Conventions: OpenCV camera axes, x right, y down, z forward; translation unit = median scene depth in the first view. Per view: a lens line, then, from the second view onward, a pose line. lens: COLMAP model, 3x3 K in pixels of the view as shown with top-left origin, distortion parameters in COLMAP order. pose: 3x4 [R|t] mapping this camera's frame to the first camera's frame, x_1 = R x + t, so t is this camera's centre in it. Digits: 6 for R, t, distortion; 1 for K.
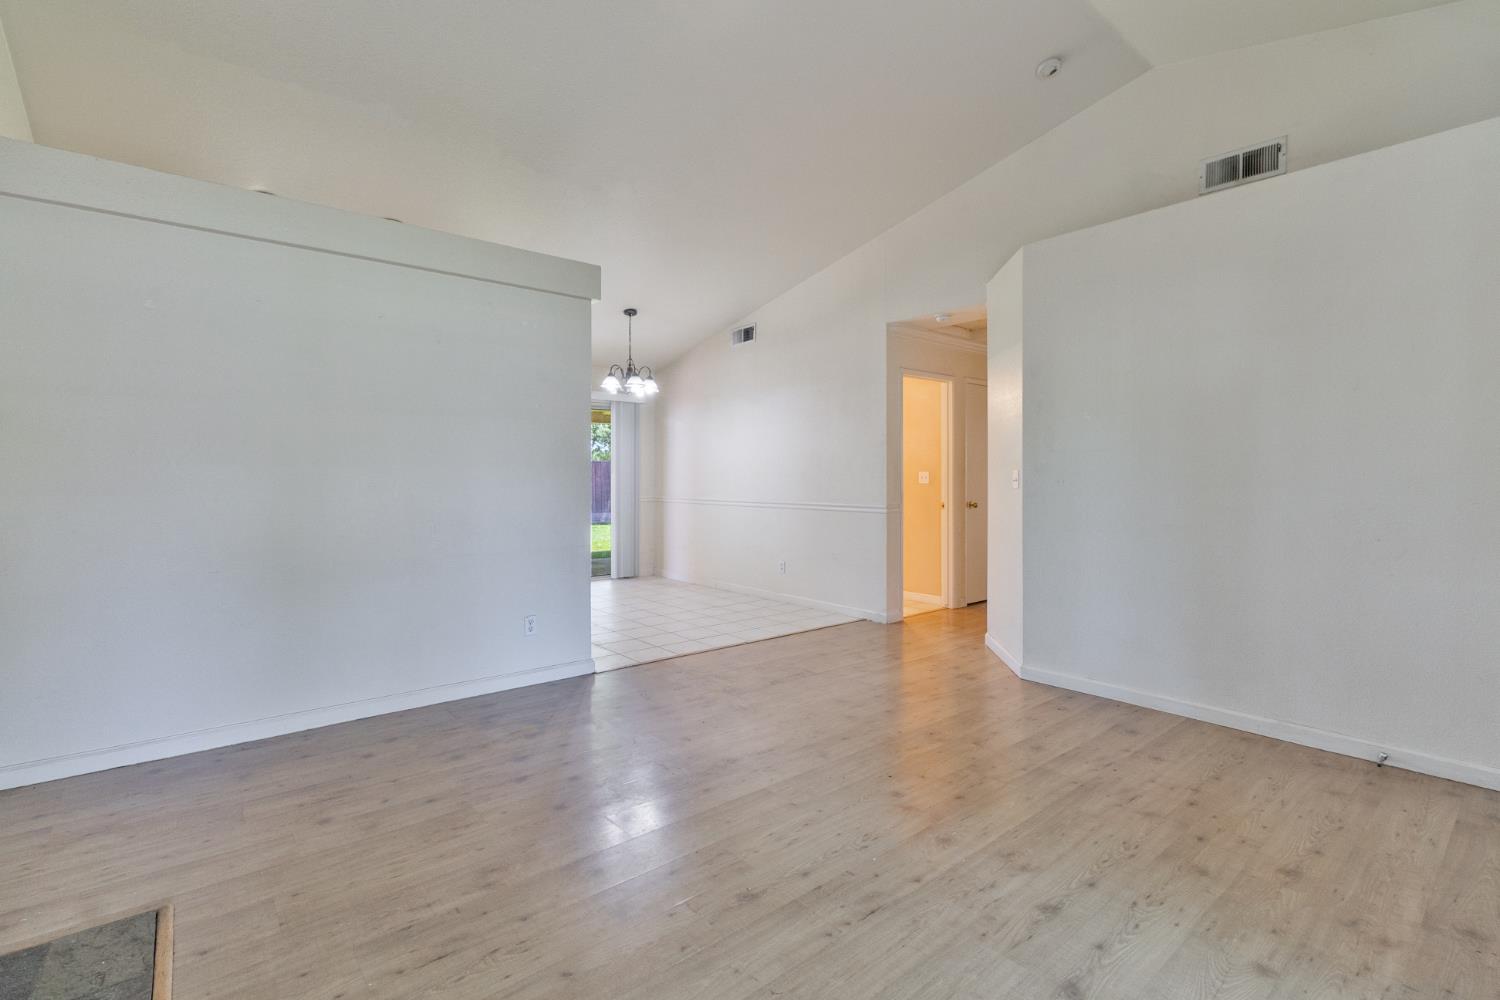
lens RADIAL K [[693.9, 0, 734.8], [0, 693.9, 461.5], [0, 0, 1]] dist [0.001019, -0.001161]
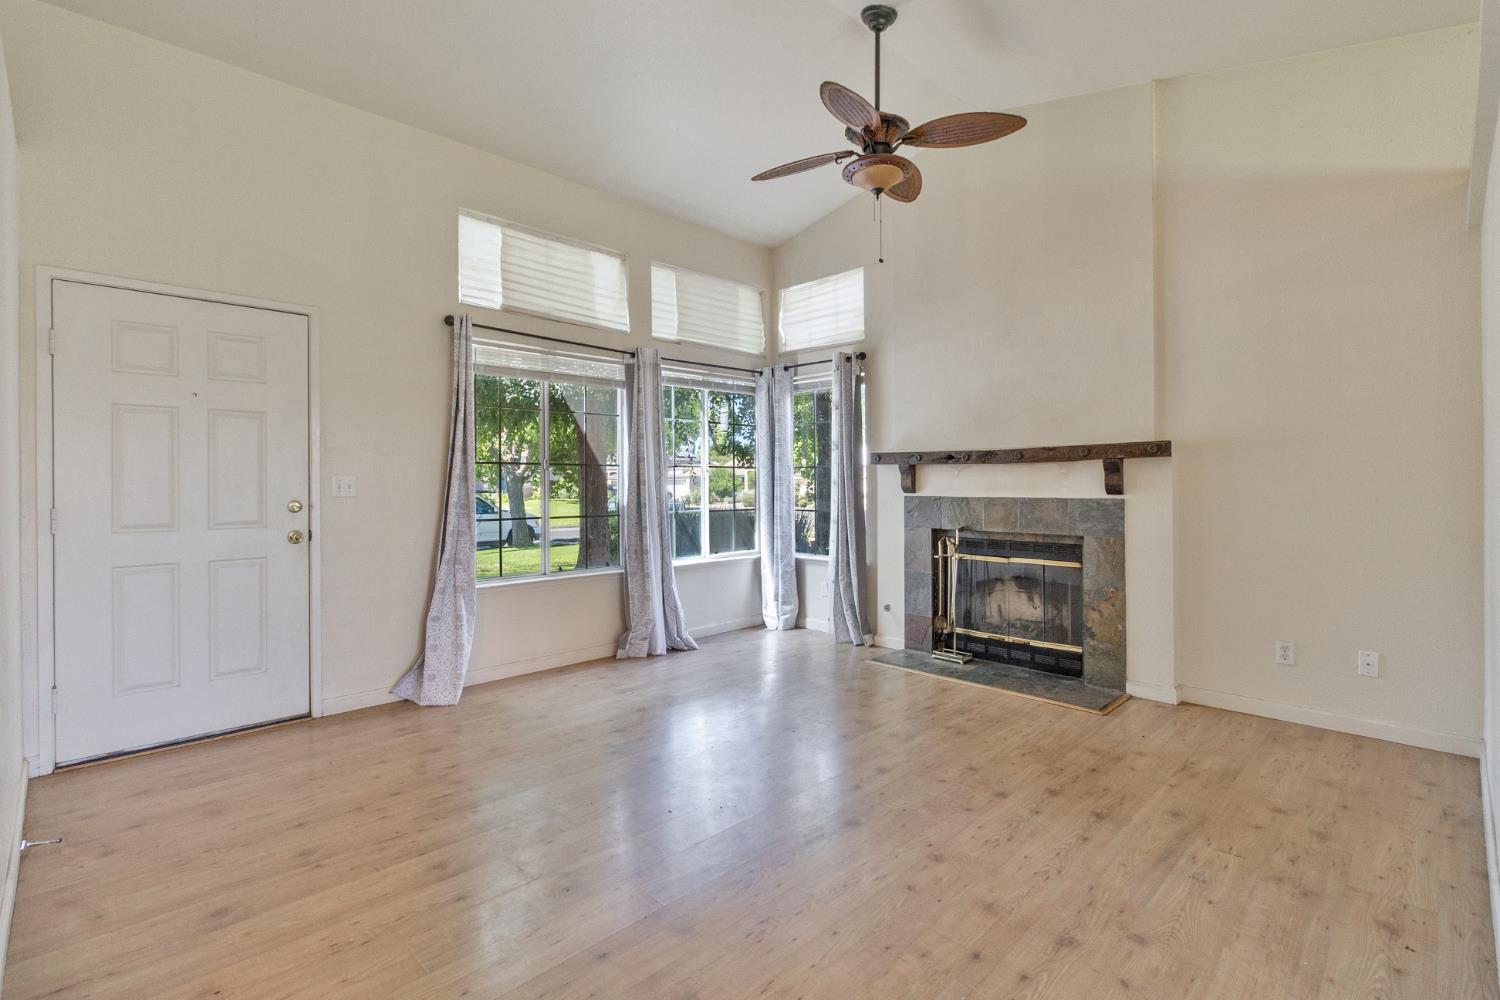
lens RADIAL K [[693.9, 0, 749.4], [0, 693.9, 485.8], [0, 0, 1]] dist [0.001019, -0.001161]
pose [[-0.995577, 0.006956, -0.093692, 0.088594], [0.008405, 0.999851, -0.015083, 0.016866], [0.093573, -0.015804, -0.995487, 0.842774]]
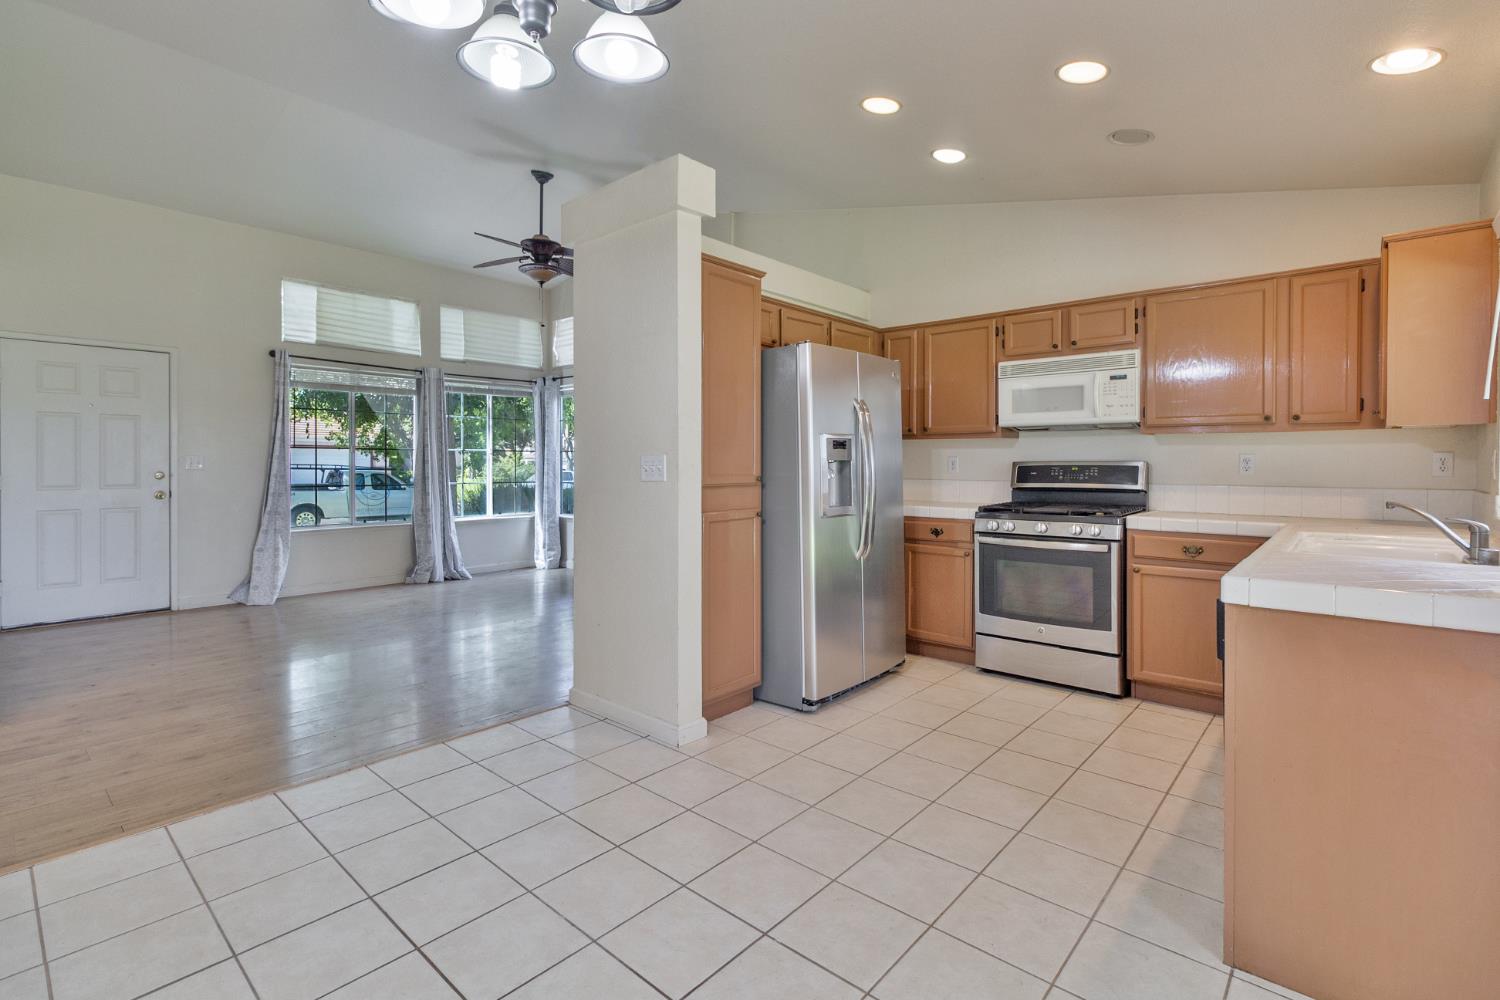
lens RADIAL K [[693.9, 0, 748.3], [0, 693.9, 469.2], [0, 0, 1]] dist [0.001019, -0.001161]
pose [[-0.986694, 0.001333, -0.162582, -0.184850], [0.003066, 0.999941, -0.010407, 0.025464], [0.162558, -0.010767, -0.986640, 1.229834]]
